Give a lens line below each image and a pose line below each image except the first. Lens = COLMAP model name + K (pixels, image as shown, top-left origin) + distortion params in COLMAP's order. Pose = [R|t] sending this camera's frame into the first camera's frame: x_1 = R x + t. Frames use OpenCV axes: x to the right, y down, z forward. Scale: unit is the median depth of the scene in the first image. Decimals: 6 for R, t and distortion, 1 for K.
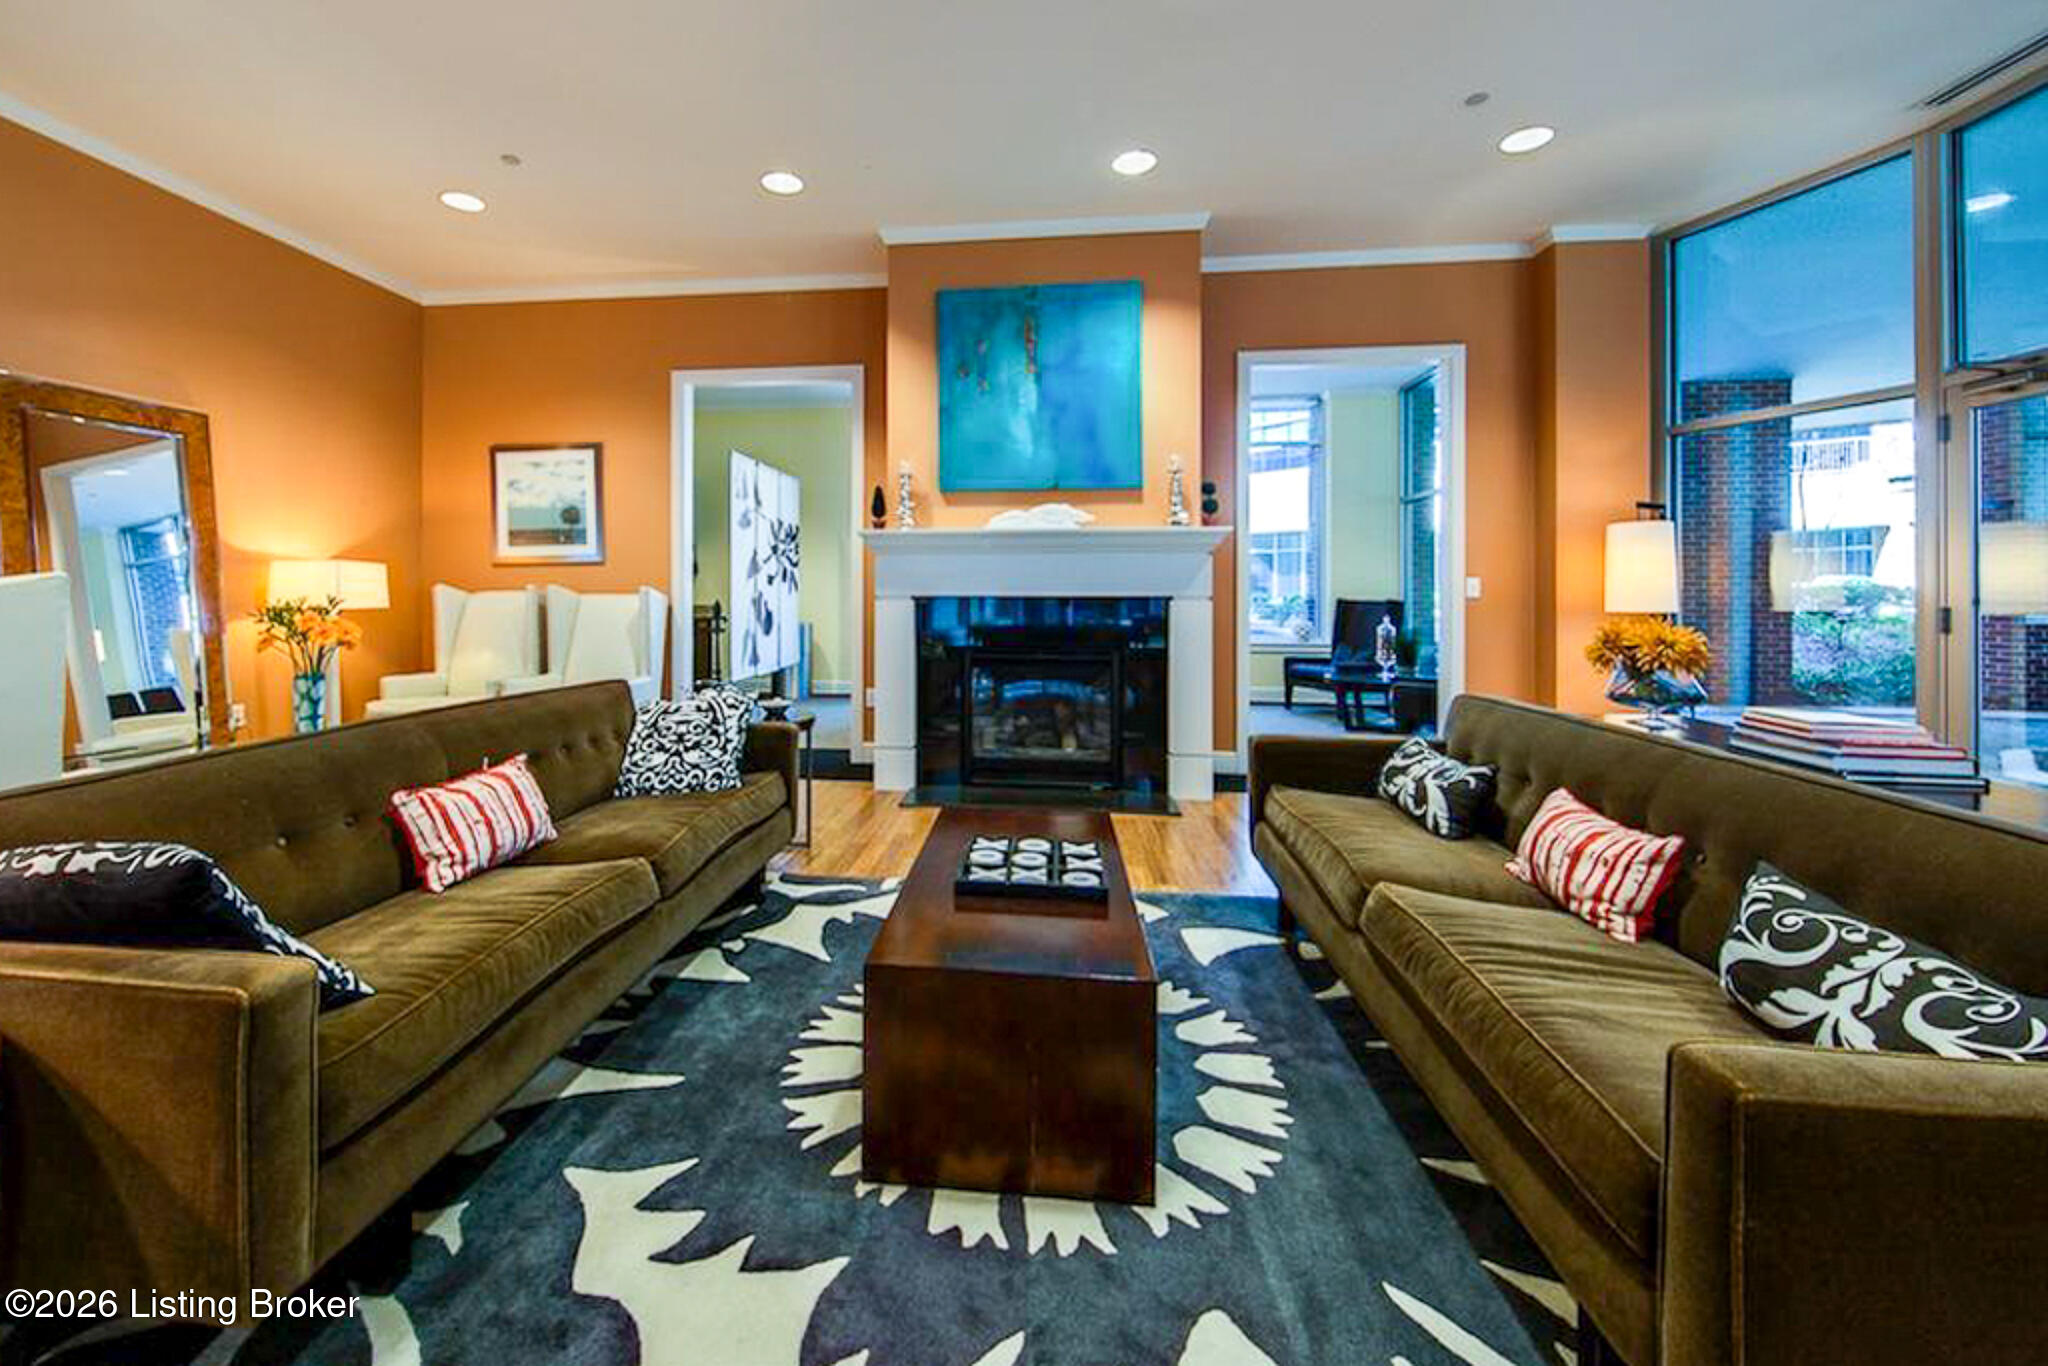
lens RADIAL K [[815.2, 0, 963.0], [0, 815.2, 589.3], [0, 0, 1]] dist [0.006093, -0.006027]
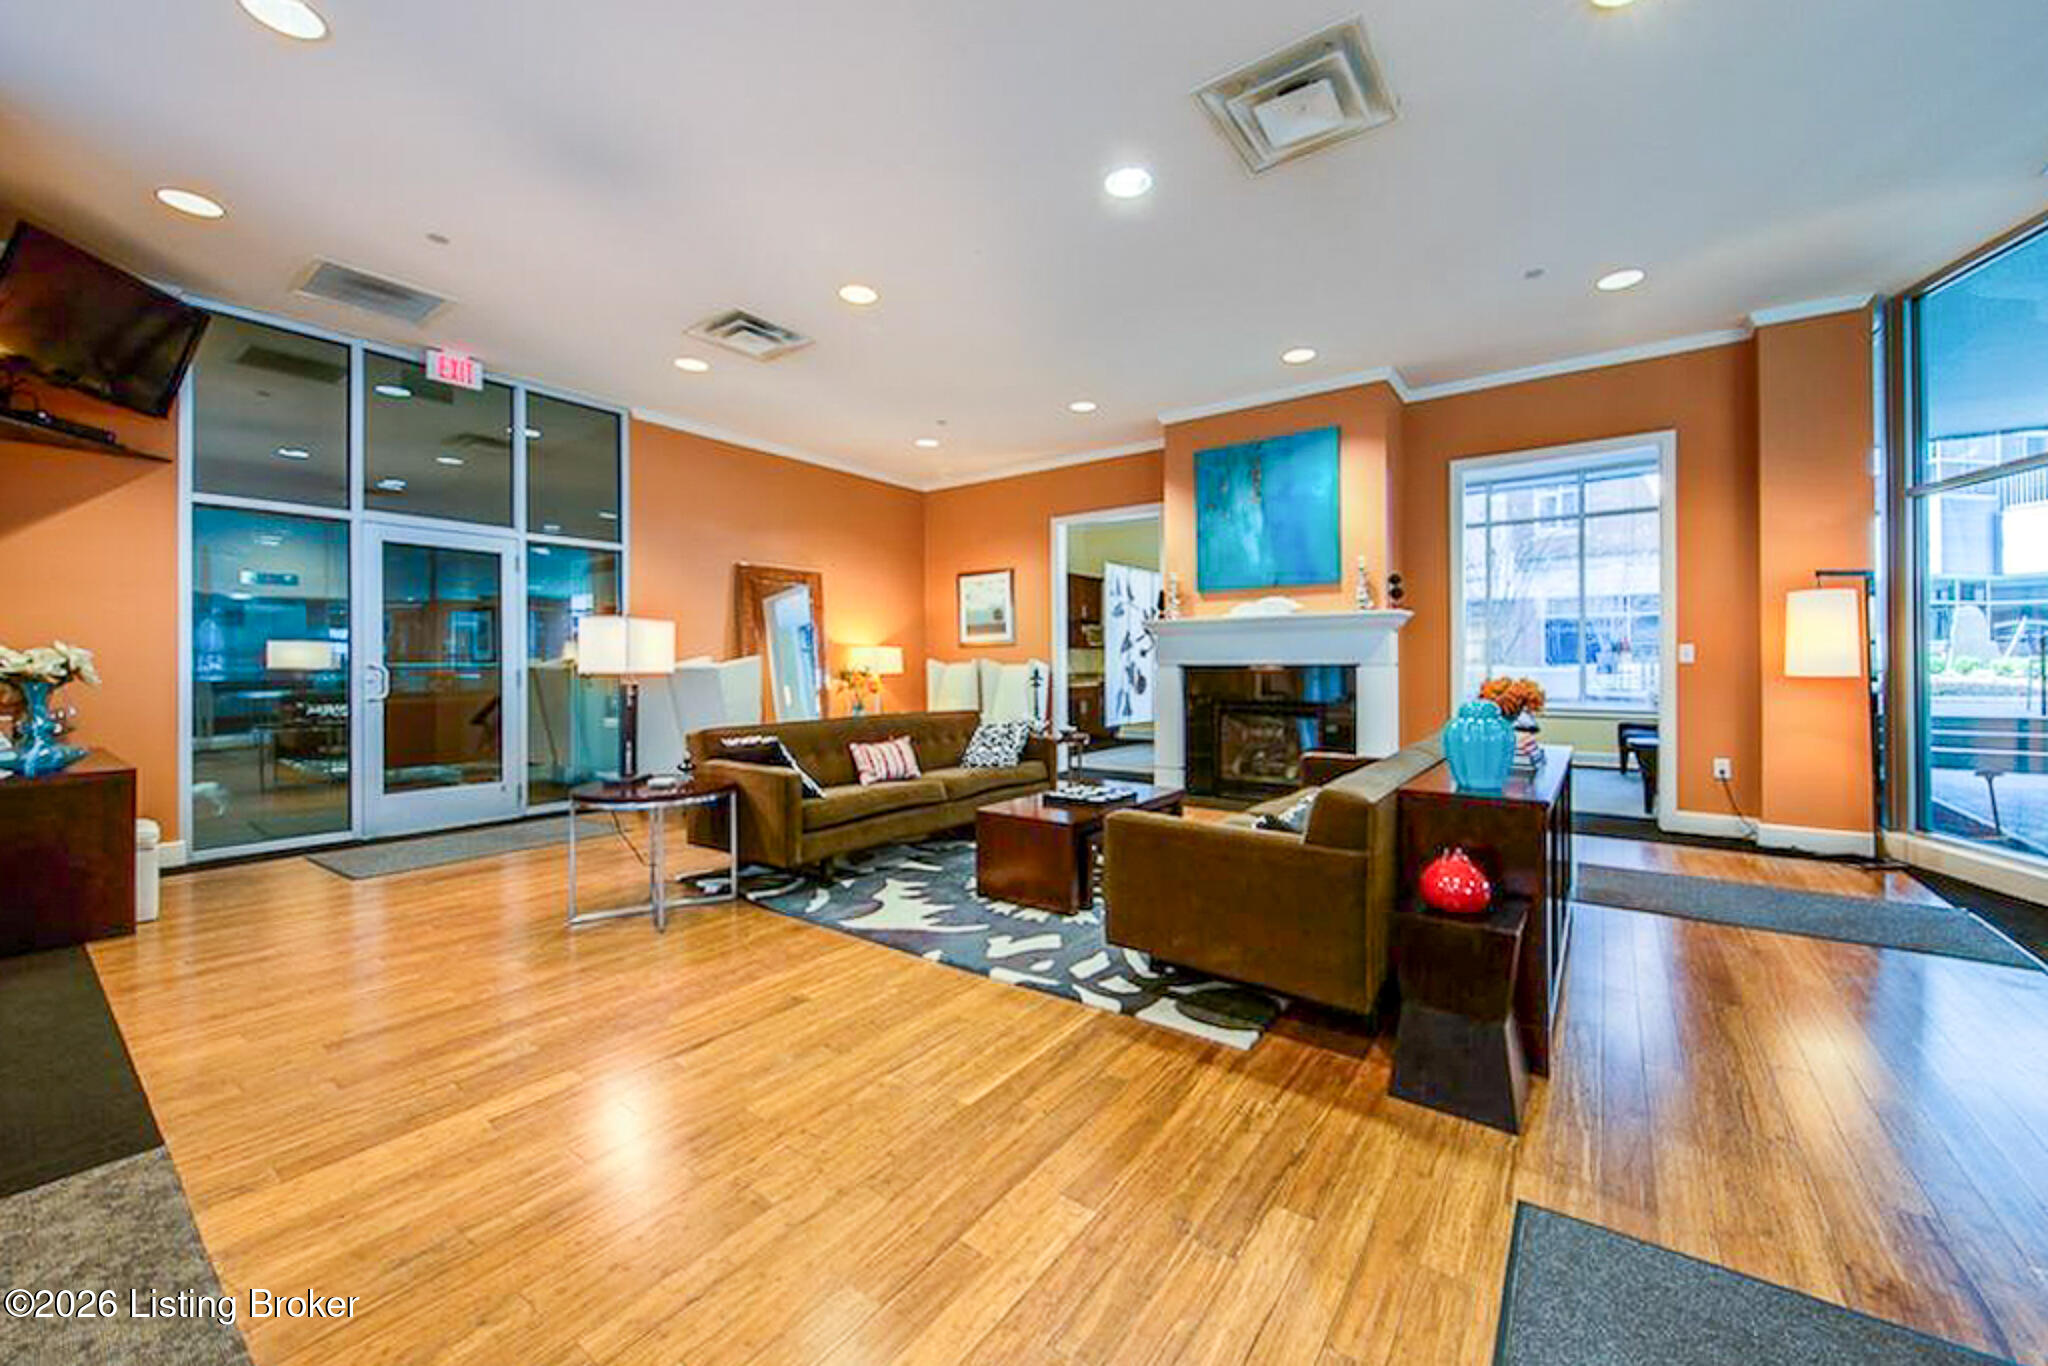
lens RADIAL K [[767.3, 0, 1046.6], [0, 767.3, 652.9], [0, 0, 1]] dist [0.002151, 0.000045]
pose [[0.875354, -0.013053, -0.483306, 0.408906], [0.008231, 0.999893, -0.012098, 0.002549], [0.483412, 0.006612, 0.875368, -0.324660]]
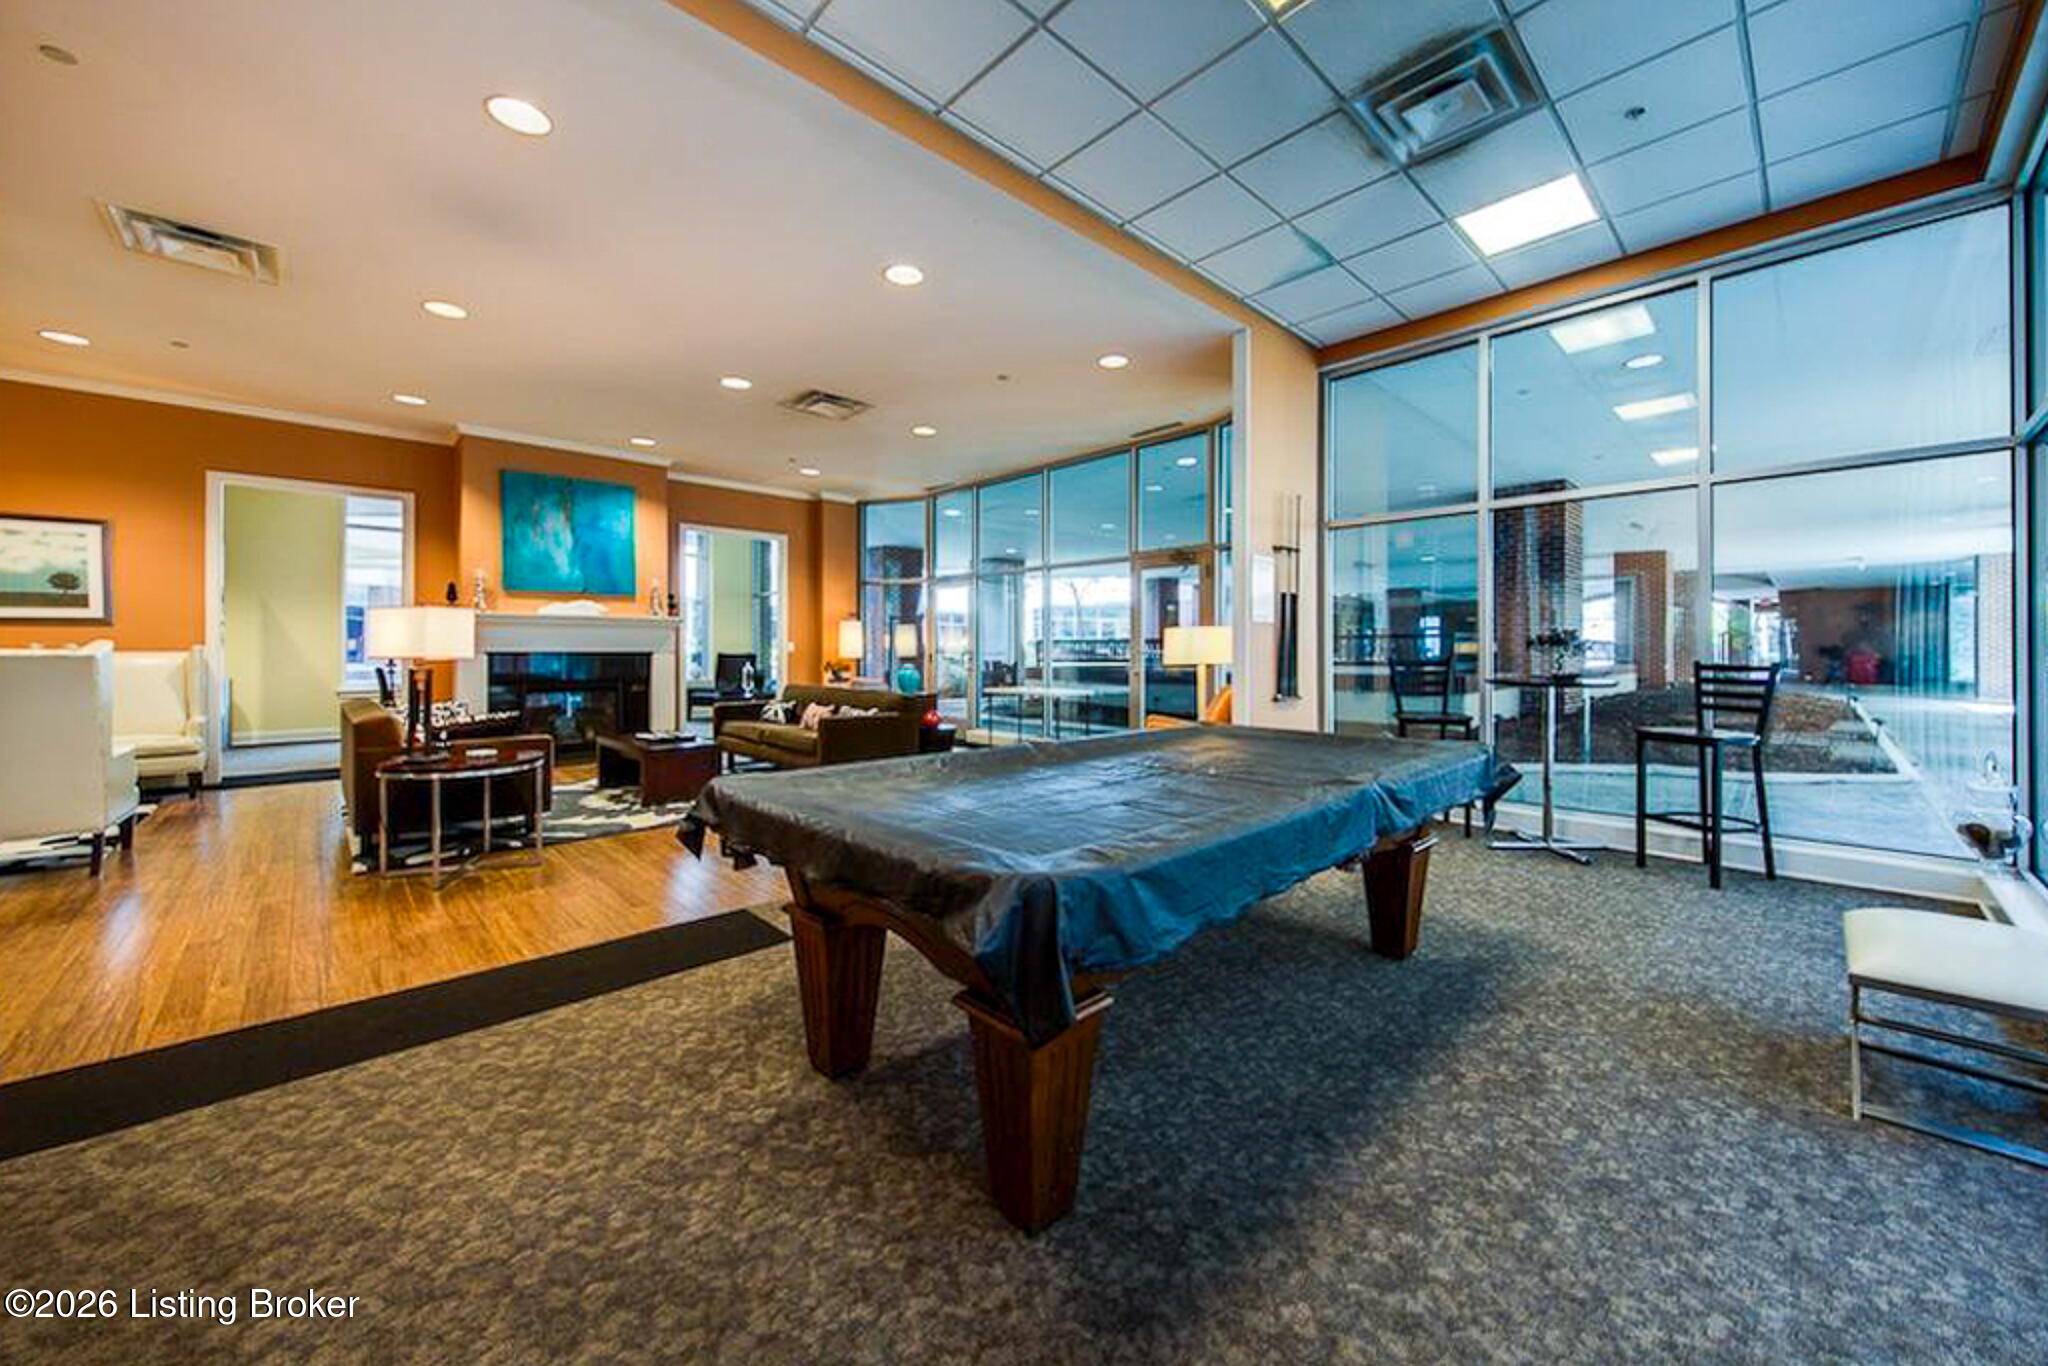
lens RADIAL K [[767.3, 0, 1046.6], [0, 767.3, 652.9], [0, 0, 1]] dist [0.002151, 0.000045]
pose [[0.637893, -0.005581, 0.770105, -0.559364], [-0.001876, 0.999960, 0.008801, -0.005924], [-0.770123, -0.007059, 0.637856, -0.903198]]
